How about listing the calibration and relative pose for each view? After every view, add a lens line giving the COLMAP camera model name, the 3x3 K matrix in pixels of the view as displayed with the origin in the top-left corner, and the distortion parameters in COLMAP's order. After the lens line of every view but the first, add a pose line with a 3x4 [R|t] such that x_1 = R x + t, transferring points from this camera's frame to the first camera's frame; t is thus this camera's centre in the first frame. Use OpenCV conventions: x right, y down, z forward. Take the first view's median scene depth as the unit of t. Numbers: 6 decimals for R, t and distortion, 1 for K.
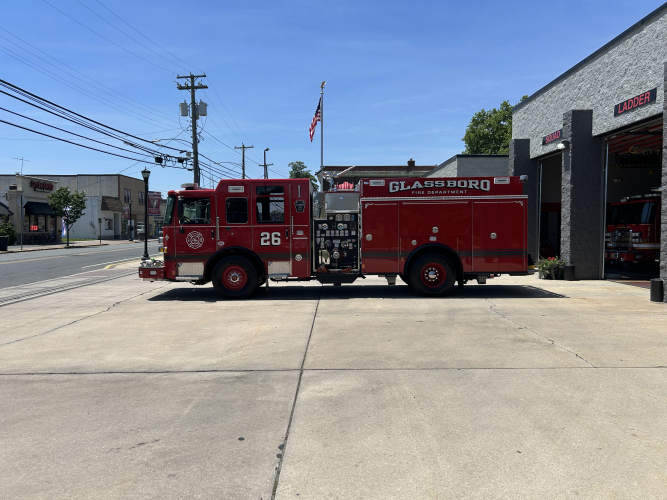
lens RADIAL K [[509.6, 0, 332.6], [0, 509.6, 242.9], [0, 0, 1]] dist [0.062973, -0.066717]
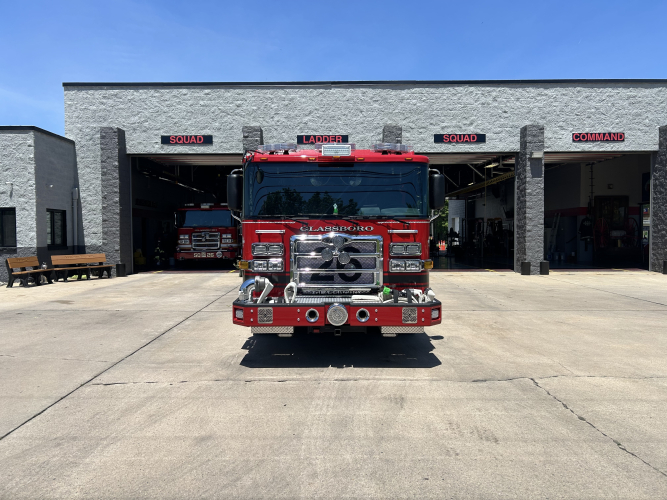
lens RADIAL K [[509.6, 0, 331.0], [0, 509.6, 253.8], [0, 0, 1]] dist [0.062973, -0.066717]
pose [[-0.018740, -0.041145, 0.998977, -0.844828], [0.036180, 0.998471, 0.041803, -0.023117], [-0.999170, 0.036927, -0.017223, 1.079545]]
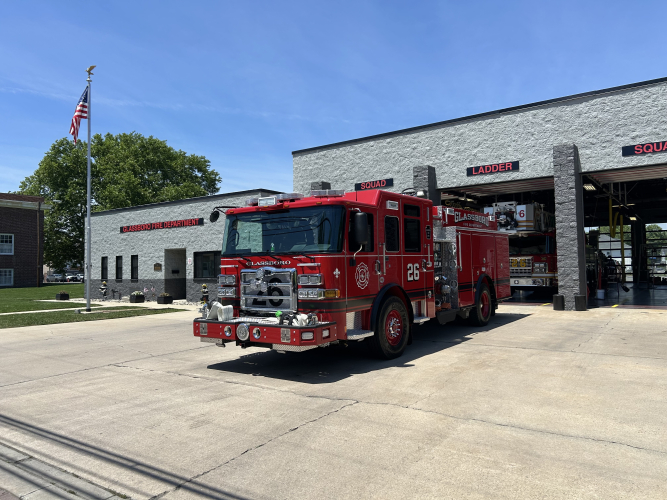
lens RADIAL K [[509.6, 0, 331.2], [0, 509.6, 248.7], [0, 0, 1]] dist [0.062973, -0.066717]
pose [[0.570045, 0.019339, 0.821386, -0.812831], [0.044169, 0.997556, -0.054141, -0.006638], [-0.820425, 0.067142, 0.567798, 0.635223]]
